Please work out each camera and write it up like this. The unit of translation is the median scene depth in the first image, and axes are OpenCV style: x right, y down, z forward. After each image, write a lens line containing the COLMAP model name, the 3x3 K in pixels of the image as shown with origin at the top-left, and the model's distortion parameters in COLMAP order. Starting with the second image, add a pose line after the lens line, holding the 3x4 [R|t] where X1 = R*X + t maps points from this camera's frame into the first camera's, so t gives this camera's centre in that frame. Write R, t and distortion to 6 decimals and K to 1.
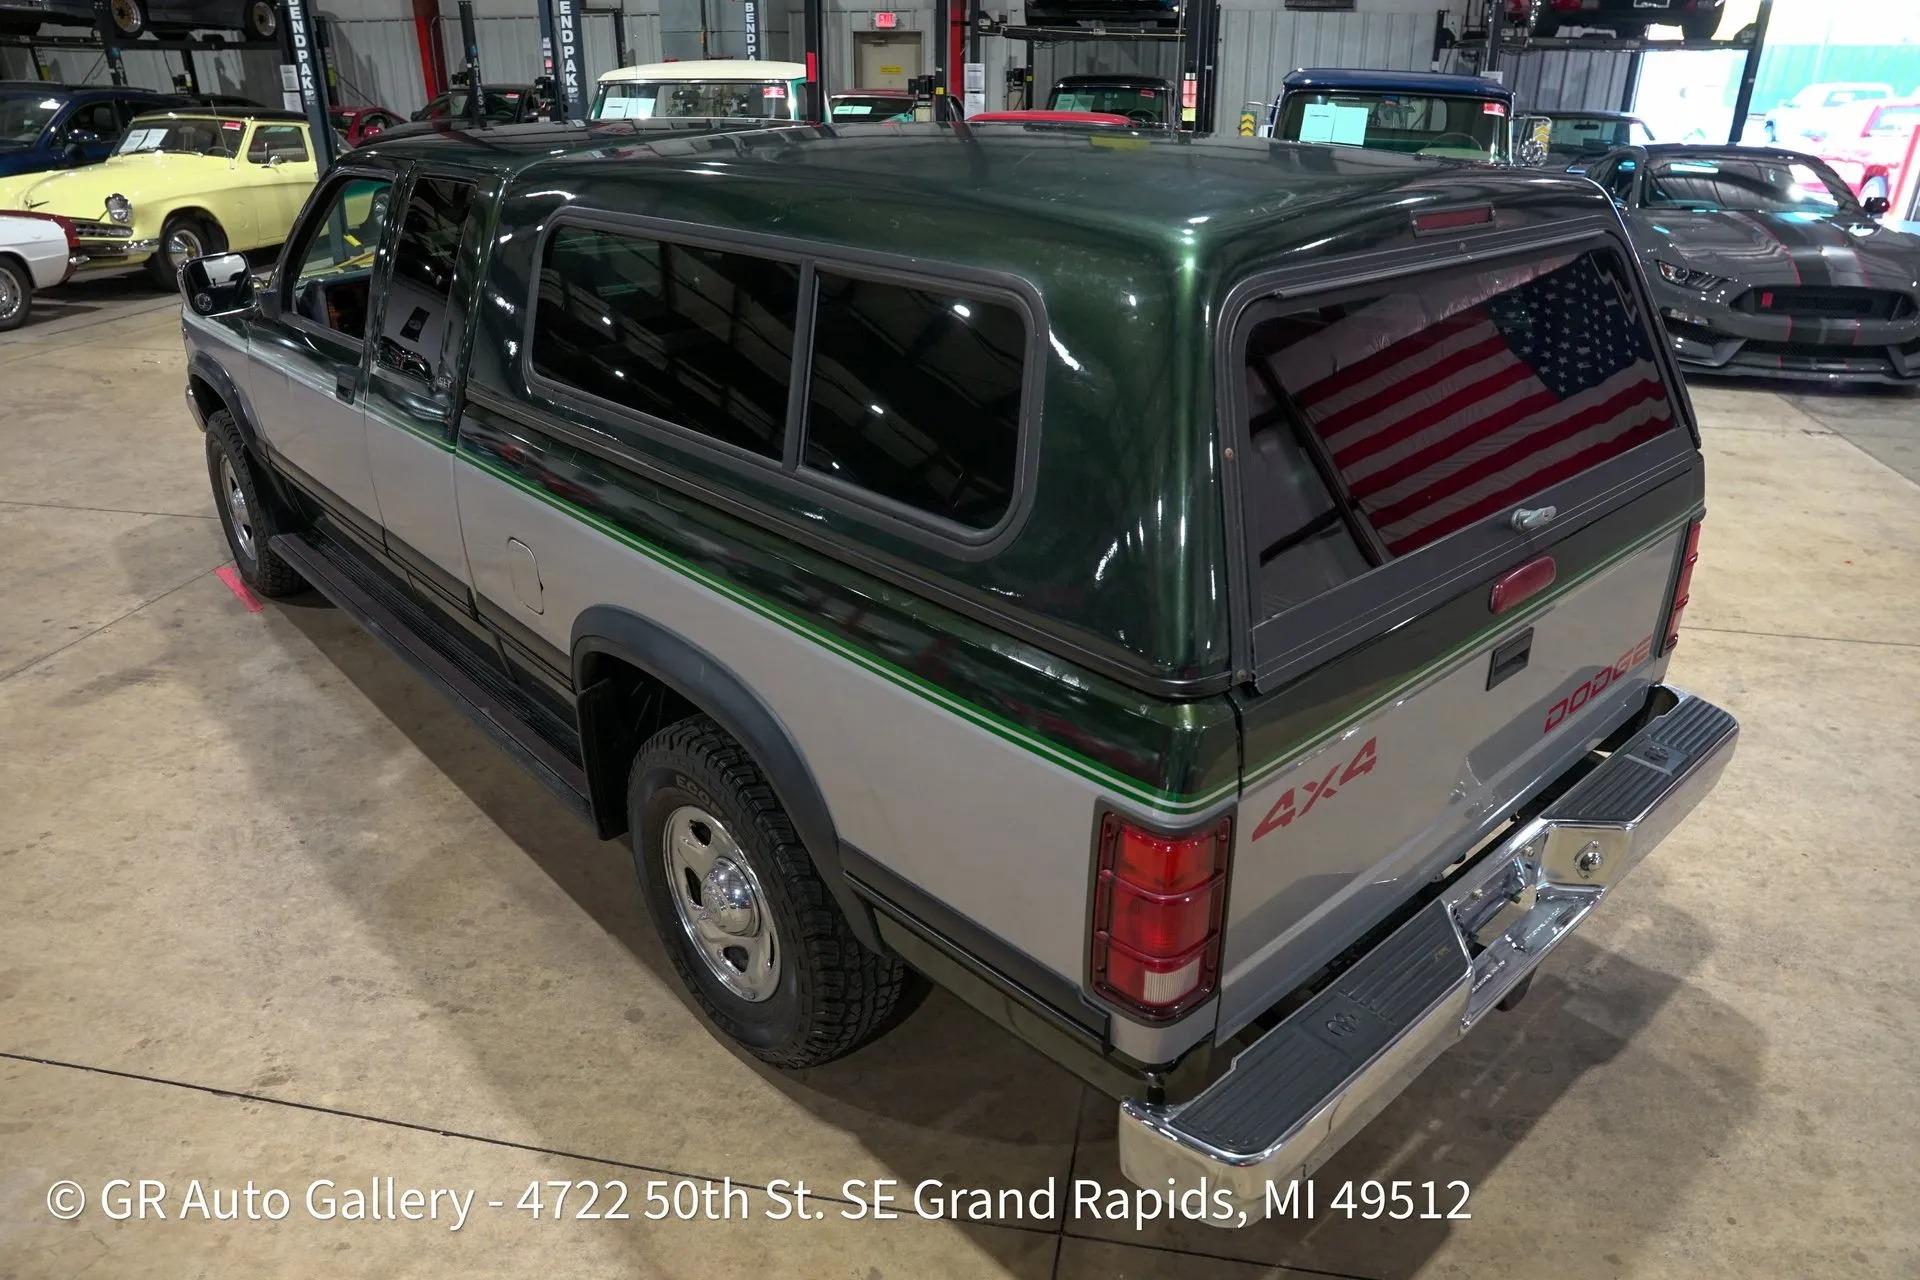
lens RADIAL K [[1314.6, 0, 964.4], [0, 1314.6, 640.0], [0, 0, 1]] dist [-0.144430, 0.113248]
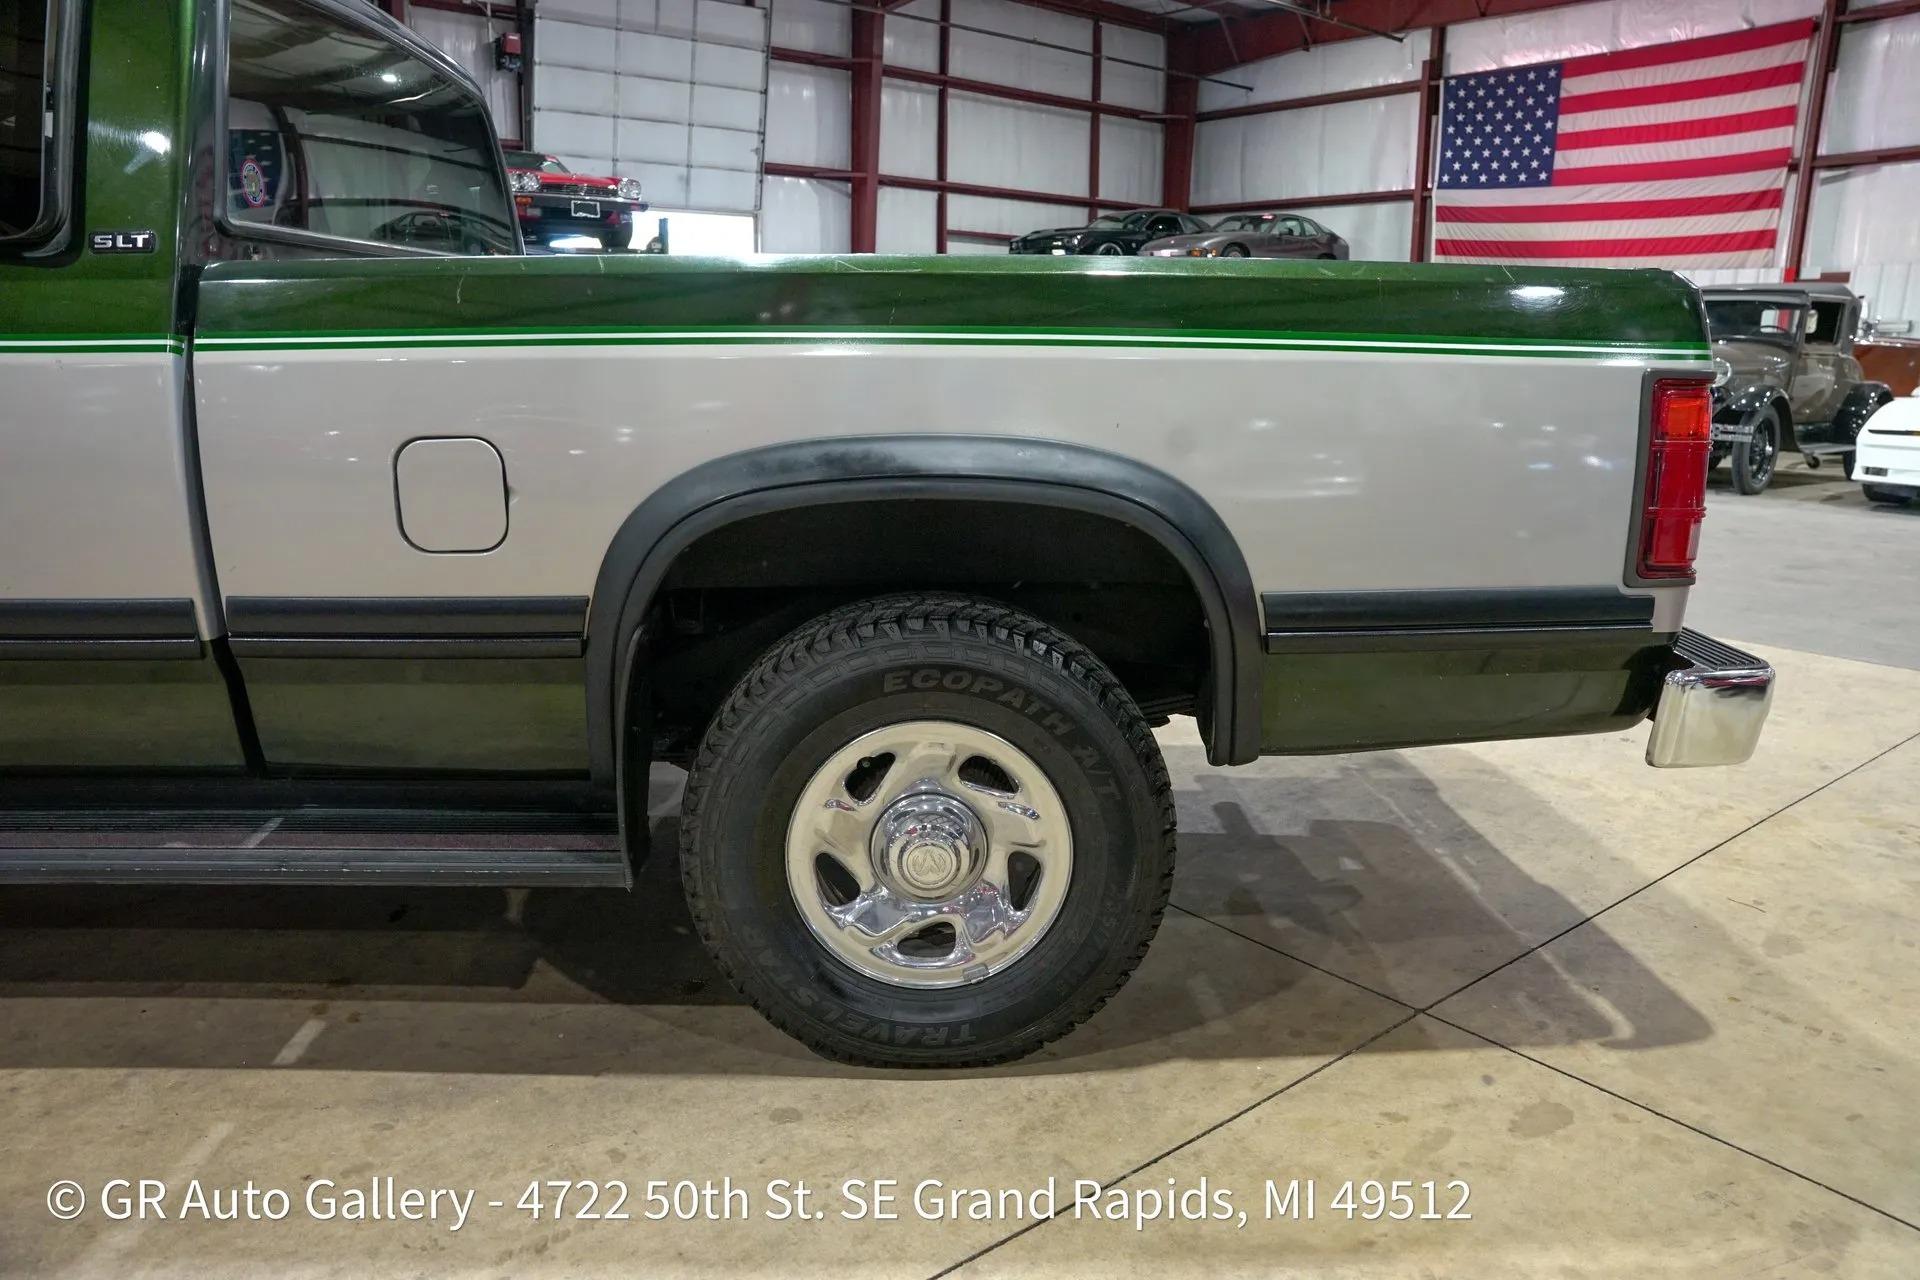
lens RADIAL K [[1314.6, 0, 964.4], [0, 1314.6, 640.0], [0, 0, 1]] dist [-0.144430, 0.113248]
pose [[0.647429, -0.160631, 0.745006, -0.581032], [0.305670, 0.950197, -0.060762, 0.114137], [-0.698142, 0.267065, 0.664285, 0.387148]]
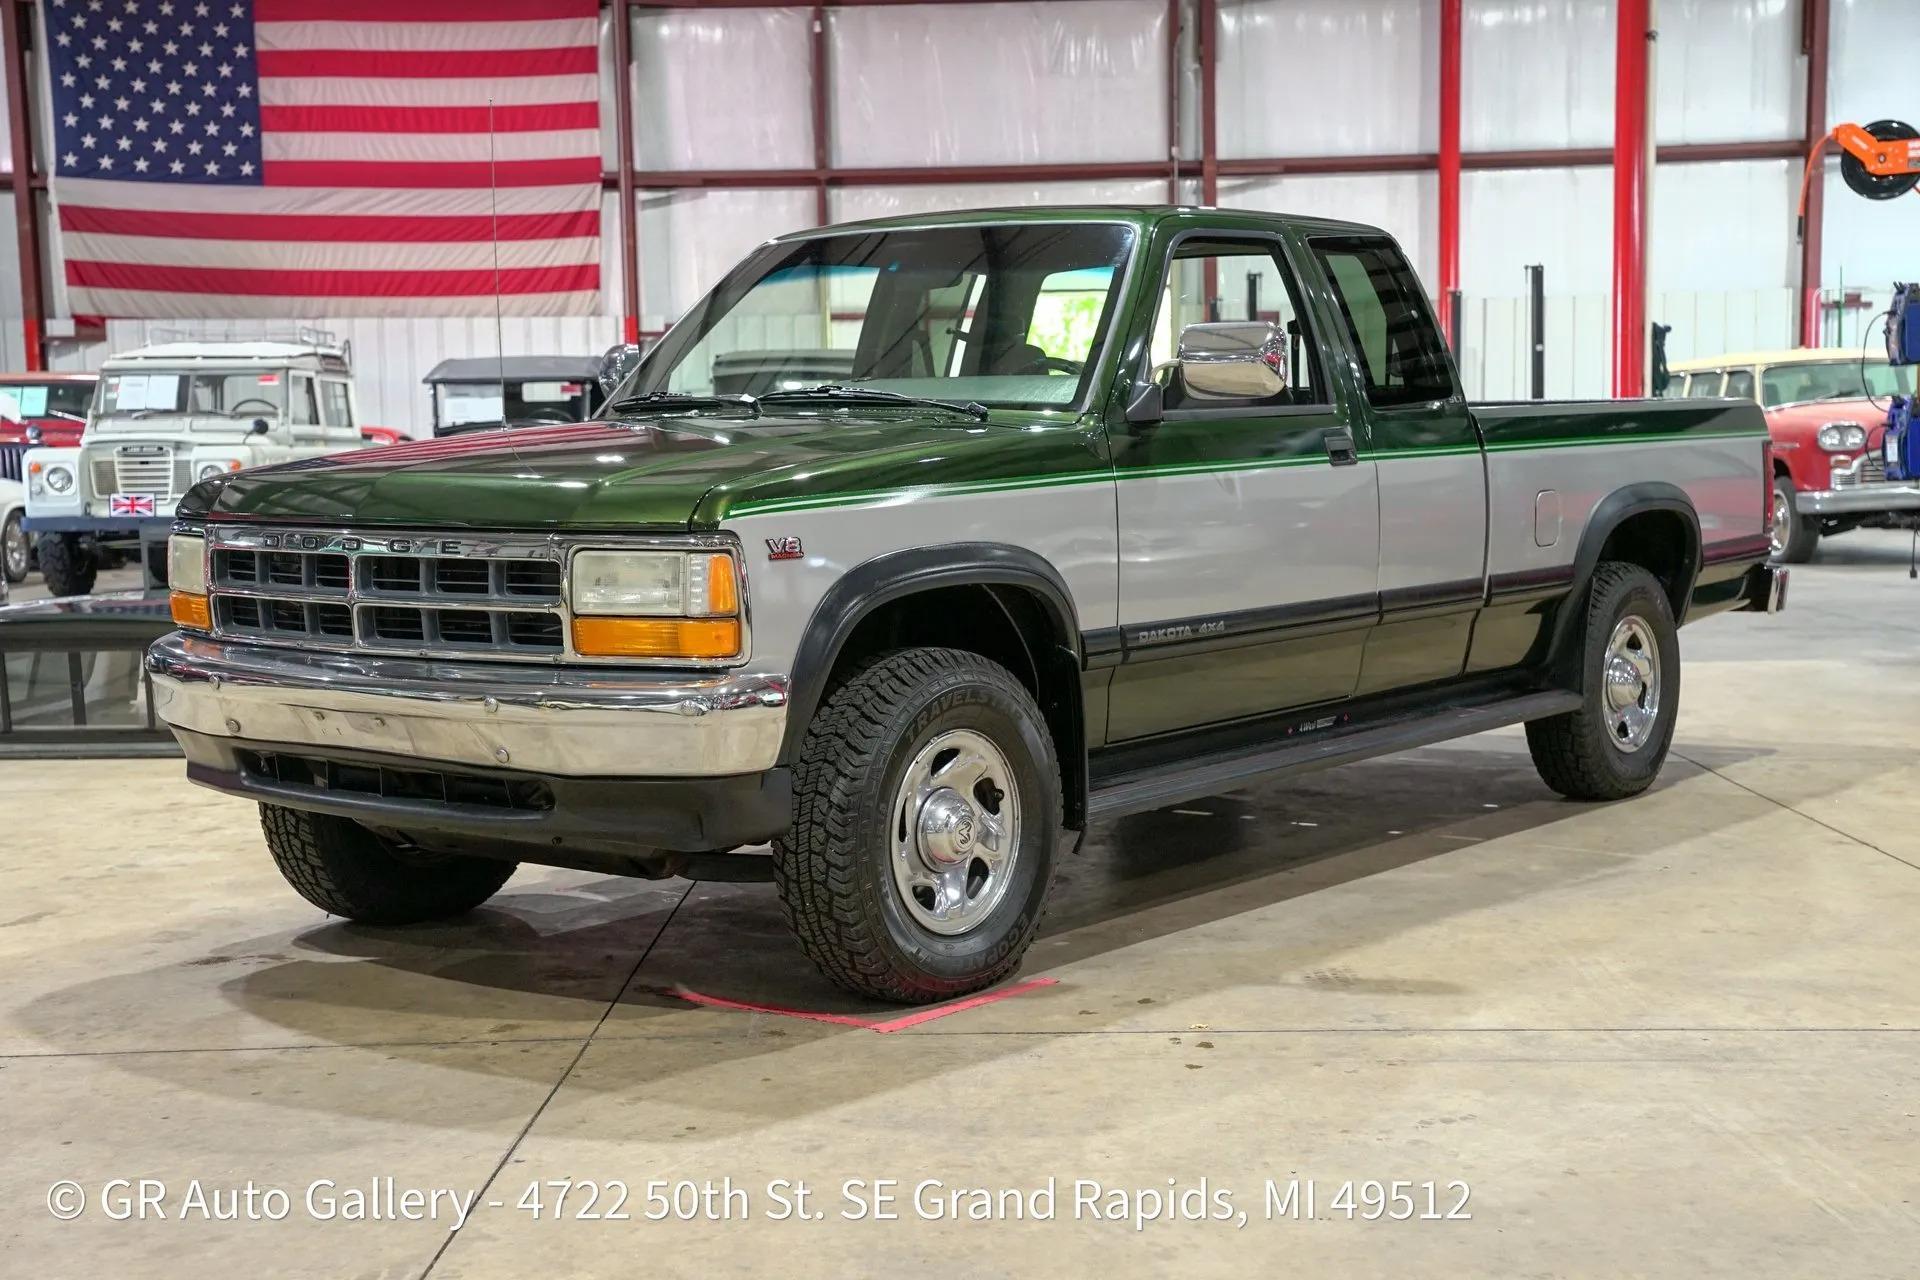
lens RADIAL K [[2563.1, 0, 960.0], [0, 2563.1, 640.0], [0, 0, 1]] dist [0.211472, -0.001464]
pose [[-0.175830, -0.076129, 0.981472, -2.514961], [0.425289, 0.893289, 0.145479, -0.514500], [-0.887814, 0.442989, -0.124690, 1.701797]]
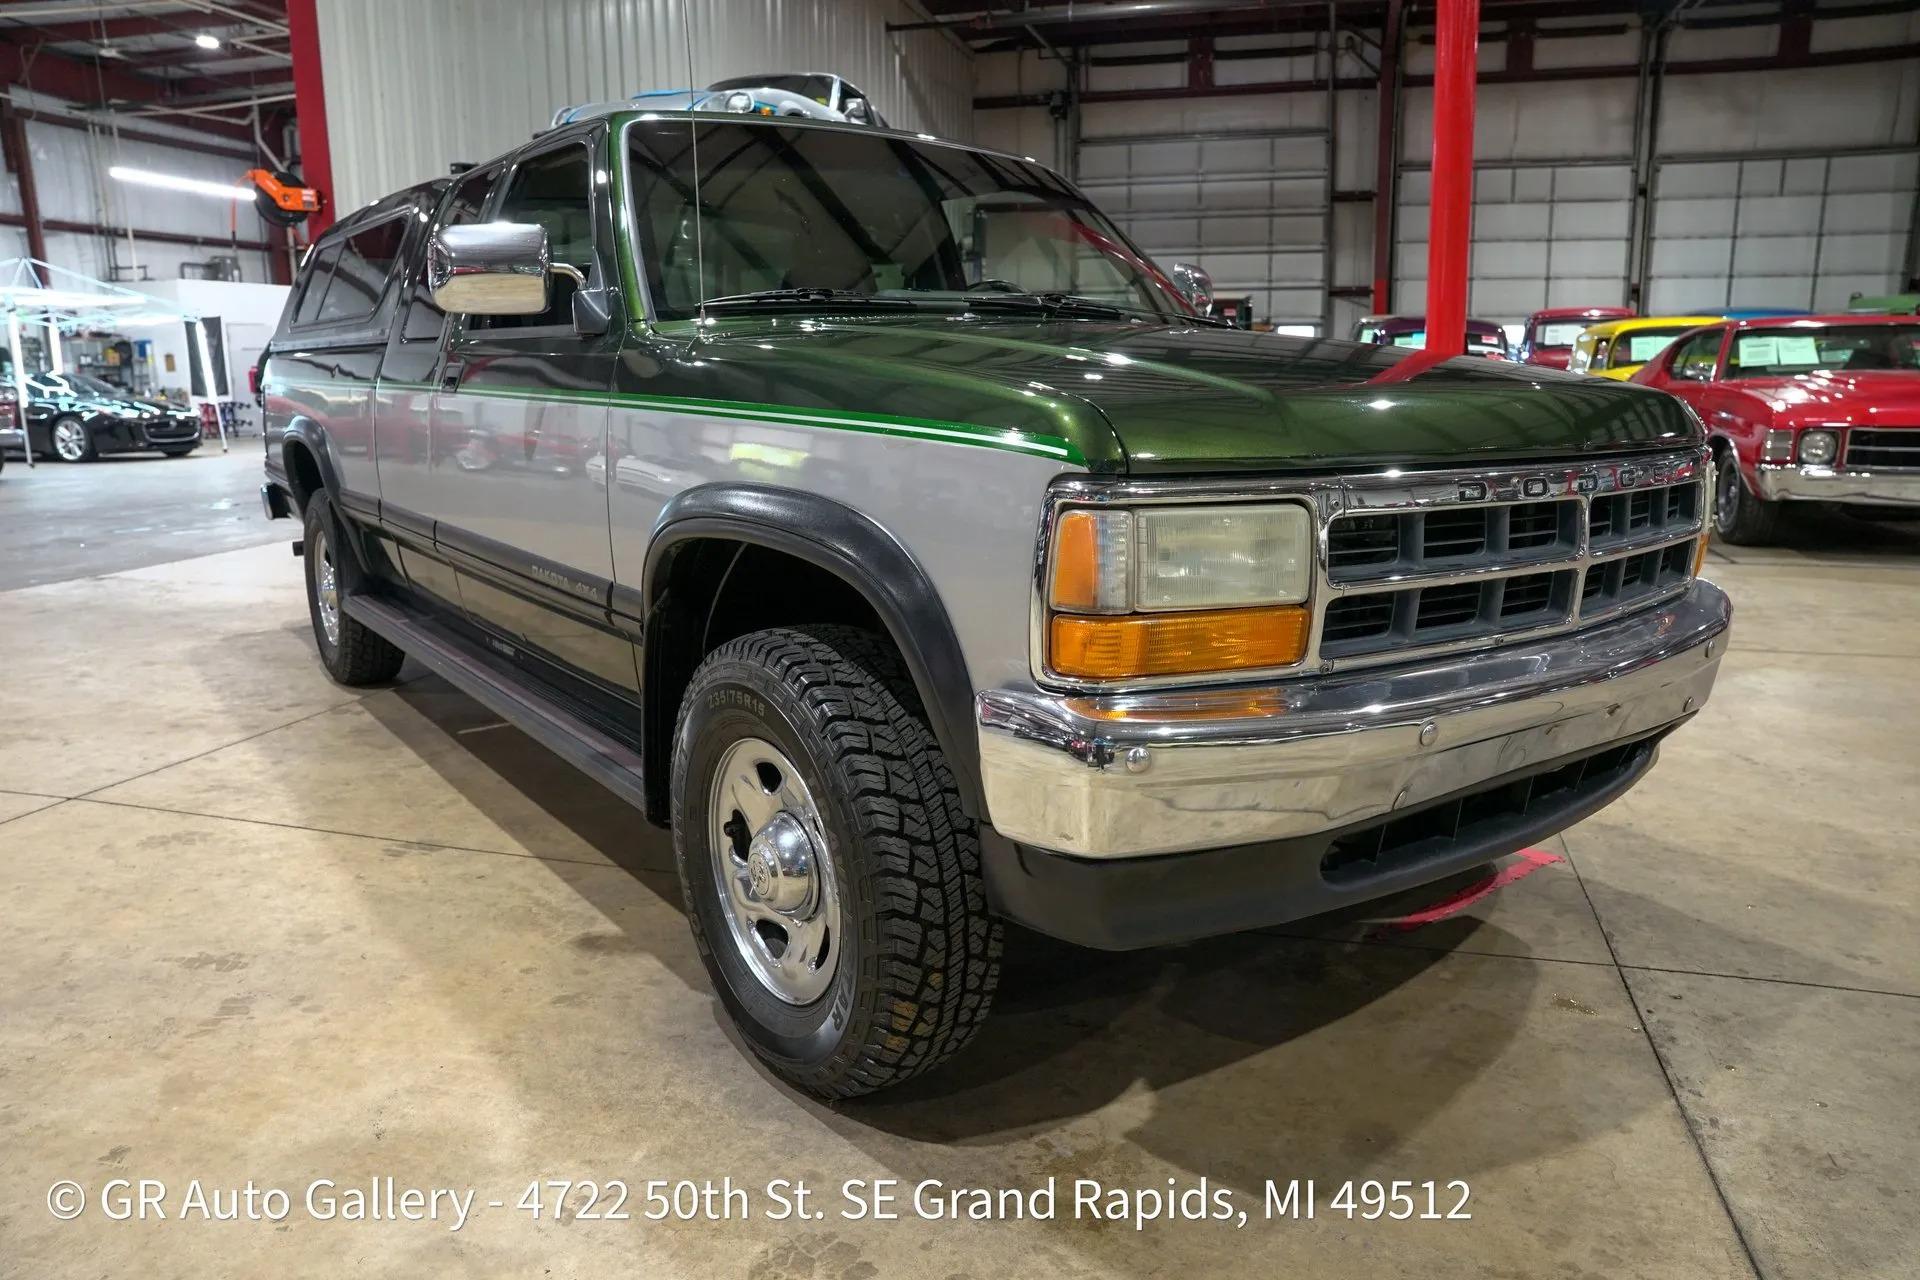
lens RADIAL K [[1314.6, 0, 964.4], [0, 1314.6, 640.0], [0, 0, 1]] dist [-0.144430, 0.113248]
pose [[-0.996142, -0.009993, 0.087189, -0.619745], [0.043923, 0.803339, 0.593900, -0.790934], [-0.075977, 0.595438, -0.799801, 2.334685]]
